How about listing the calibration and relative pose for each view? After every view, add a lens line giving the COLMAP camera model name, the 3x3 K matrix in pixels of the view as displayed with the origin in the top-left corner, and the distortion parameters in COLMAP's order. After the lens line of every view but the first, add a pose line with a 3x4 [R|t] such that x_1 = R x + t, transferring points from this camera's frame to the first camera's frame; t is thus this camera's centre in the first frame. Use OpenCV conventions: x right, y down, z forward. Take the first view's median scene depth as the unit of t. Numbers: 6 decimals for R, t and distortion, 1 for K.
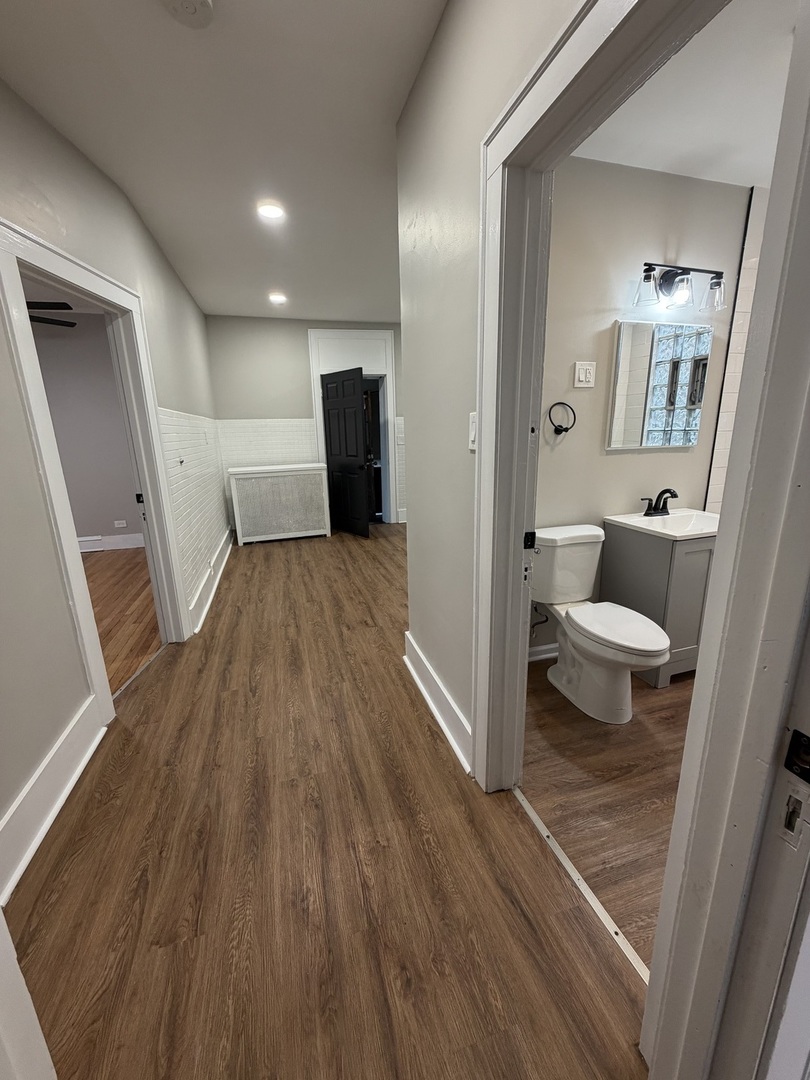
lens RADIAL K [[432.9, 0, 406.1], [0, 432.9, 537.0], [0, 0, 1]] dist [0.007107, -0.000938]
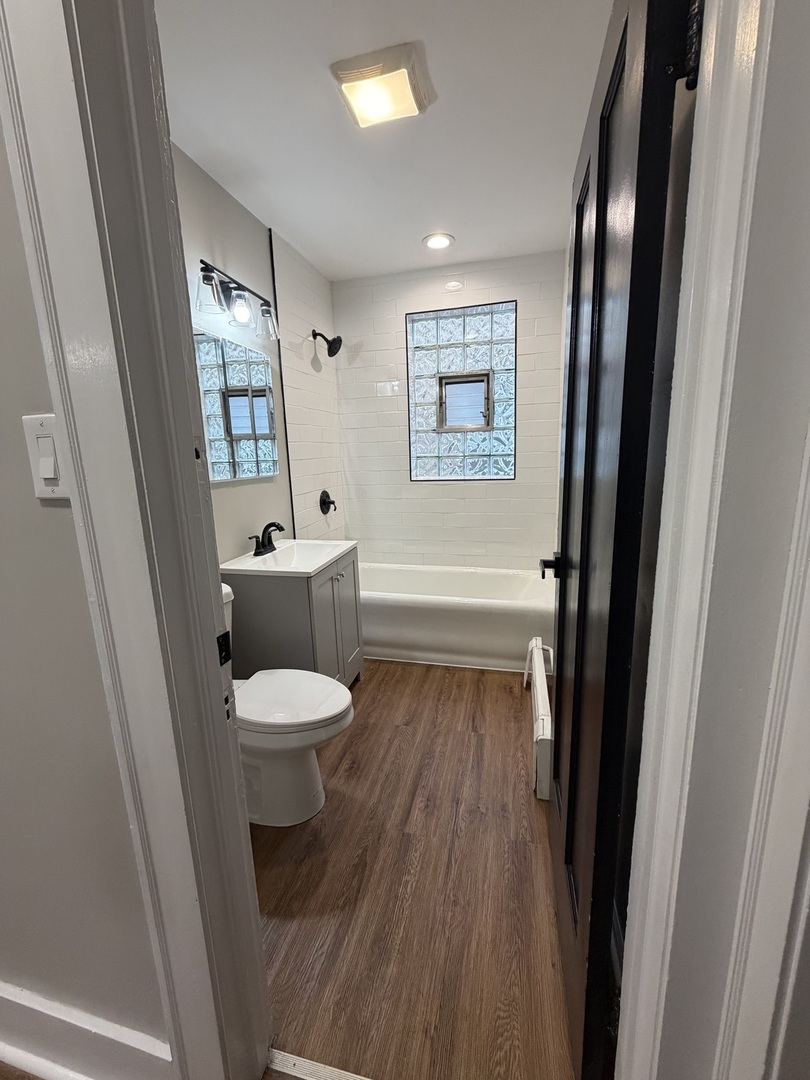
lens RADIAL K [[432.9, 0, 401.4], [0, 432.9, 537.9], [0, 0, 1]] dist [0.007107, -0.000938]
pose [[0.524128, -0.165886, 0.835327, -0.024595], [0.231175, 0.971731, 0.047922, -0.065468], [-0.819663, 0.167990, 0.547660, 0.303961]]
